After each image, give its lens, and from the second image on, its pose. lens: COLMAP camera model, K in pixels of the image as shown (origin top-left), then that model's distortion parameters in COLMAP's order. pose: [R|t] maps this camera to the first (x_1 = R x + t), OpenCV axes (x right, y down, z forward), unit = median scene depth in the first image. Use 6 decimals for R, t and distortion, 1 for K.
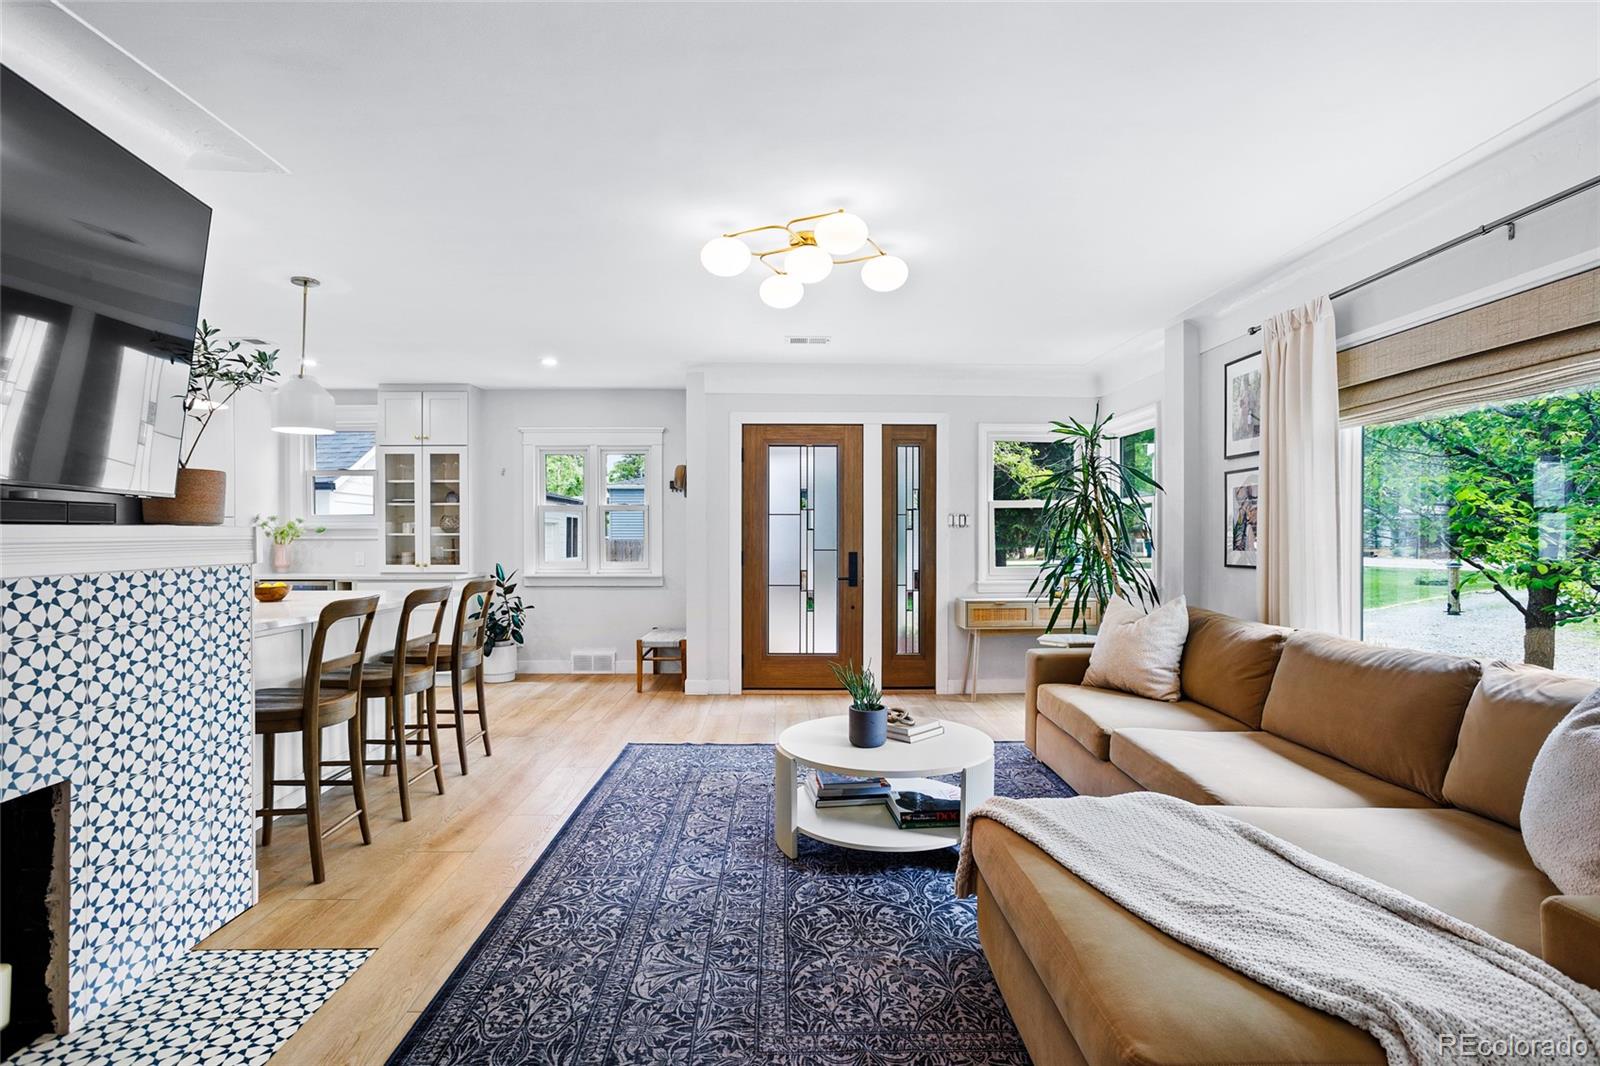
lens RADIAL K [[779.1, 0, 805.2], [0, 779.1, 544.4], [0, 0, 1]] dist [-0.042433, 0.024856]
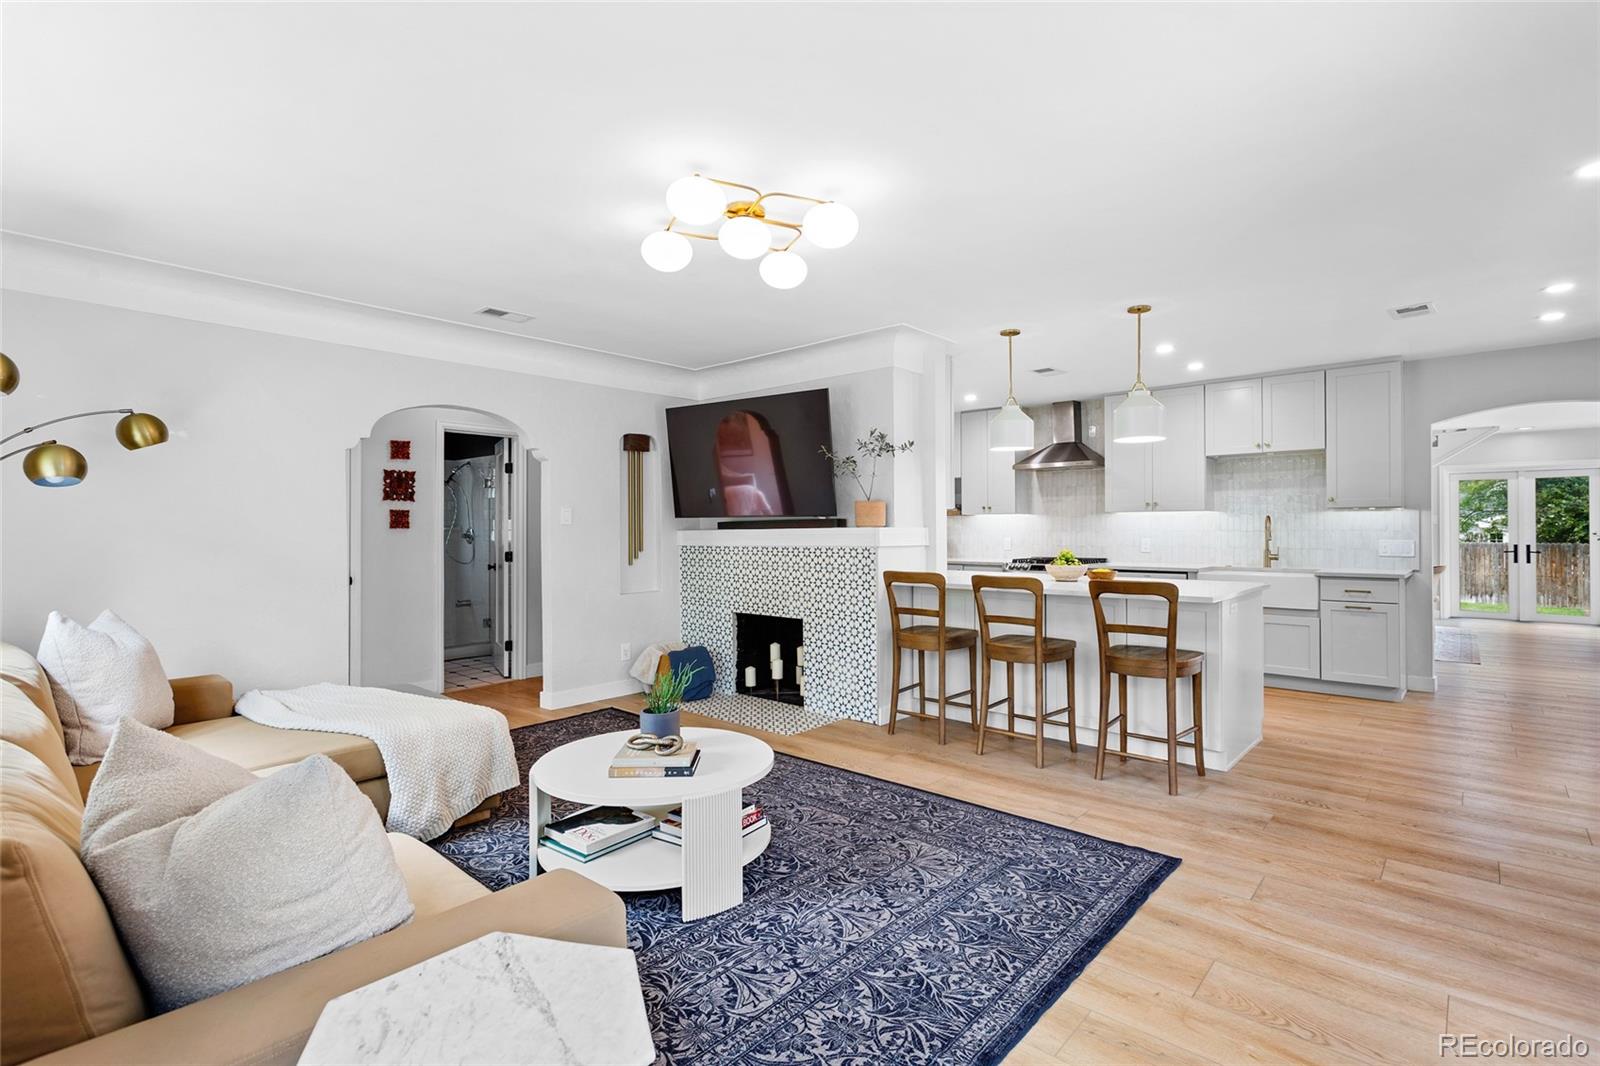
lens RADIAL K [[758.7, 0, 800.5], [0, 758.7, 527.5], [0, 0, 1]] dist [0.002695, 0.002041]
pose [[-0.689867, 0.000318, -0.723936, 0.762521], [-0.003997, 0.999983, 0.004249, -0.029242], [0.723925, 0.005825, -0.689854, 2.096163]]
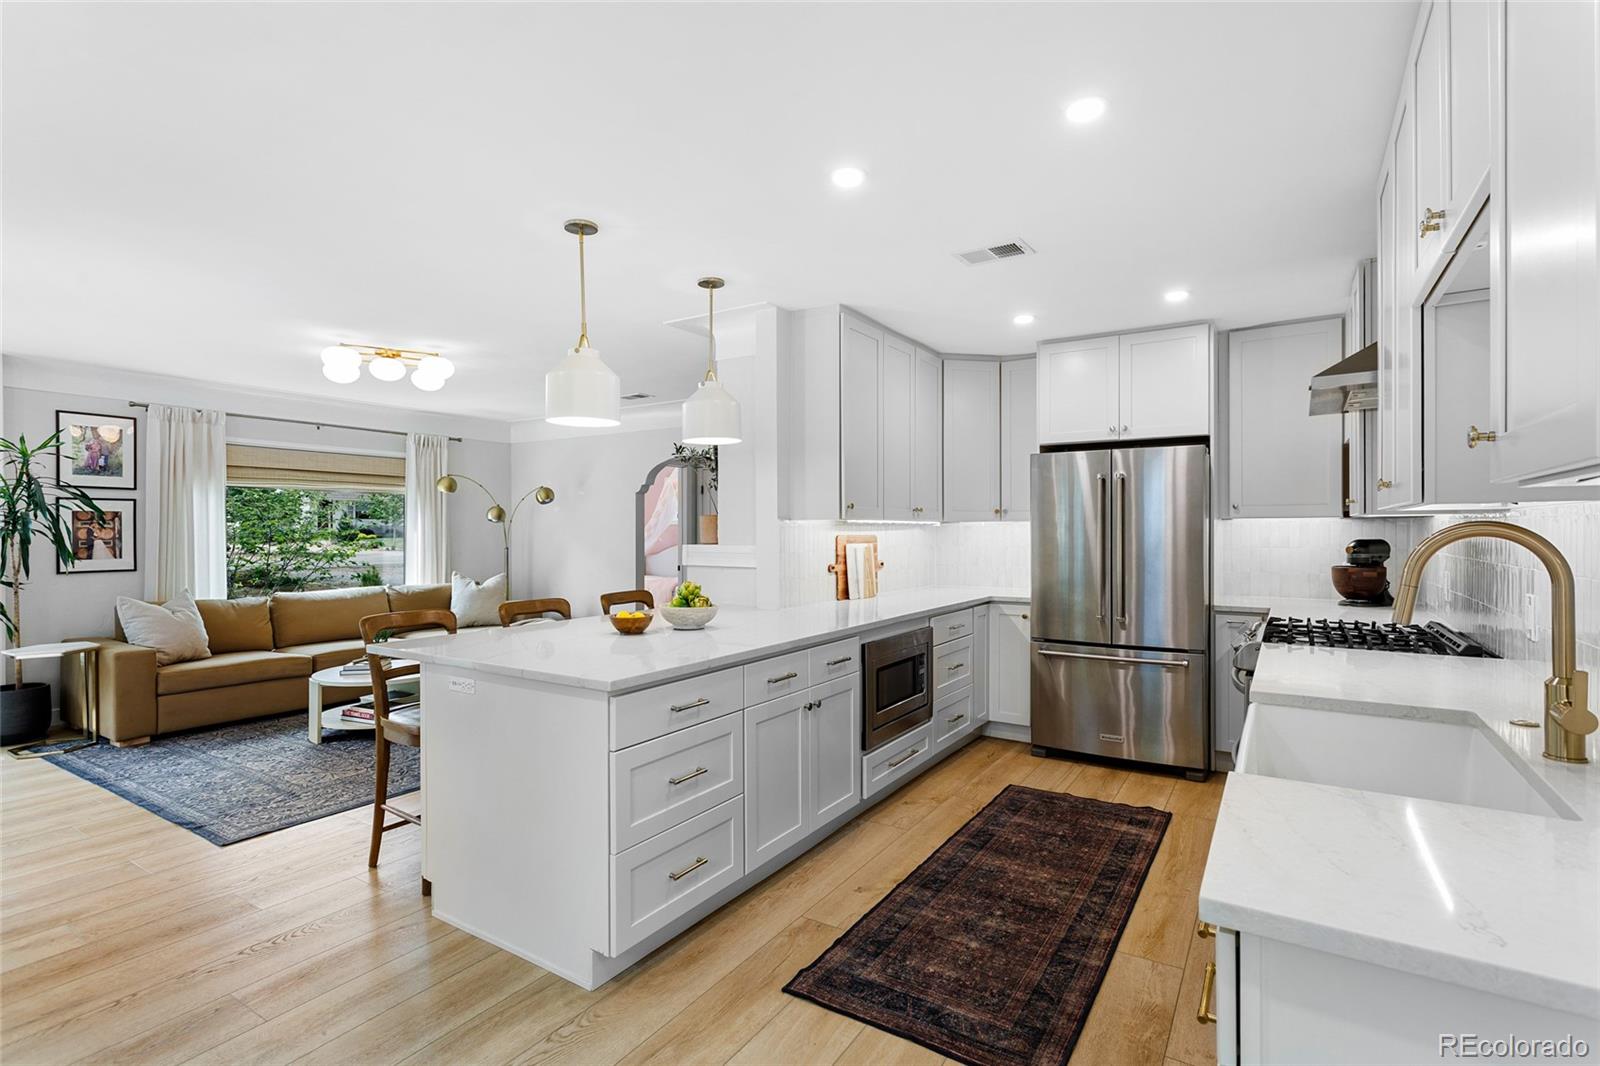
lens RADIAL K [[758.7, 0, 800.1], [0, 758.7, 532.3], [0, 0, 1]] dist [0.002695, 0.002041]
pose [[-0.828220, 0.001120, 0.560402, -1.868778], [0.008890, 0.999898, 0.011141, -0.067186], [-0.560333, 0.014209, -0.828146, 2.235654]]
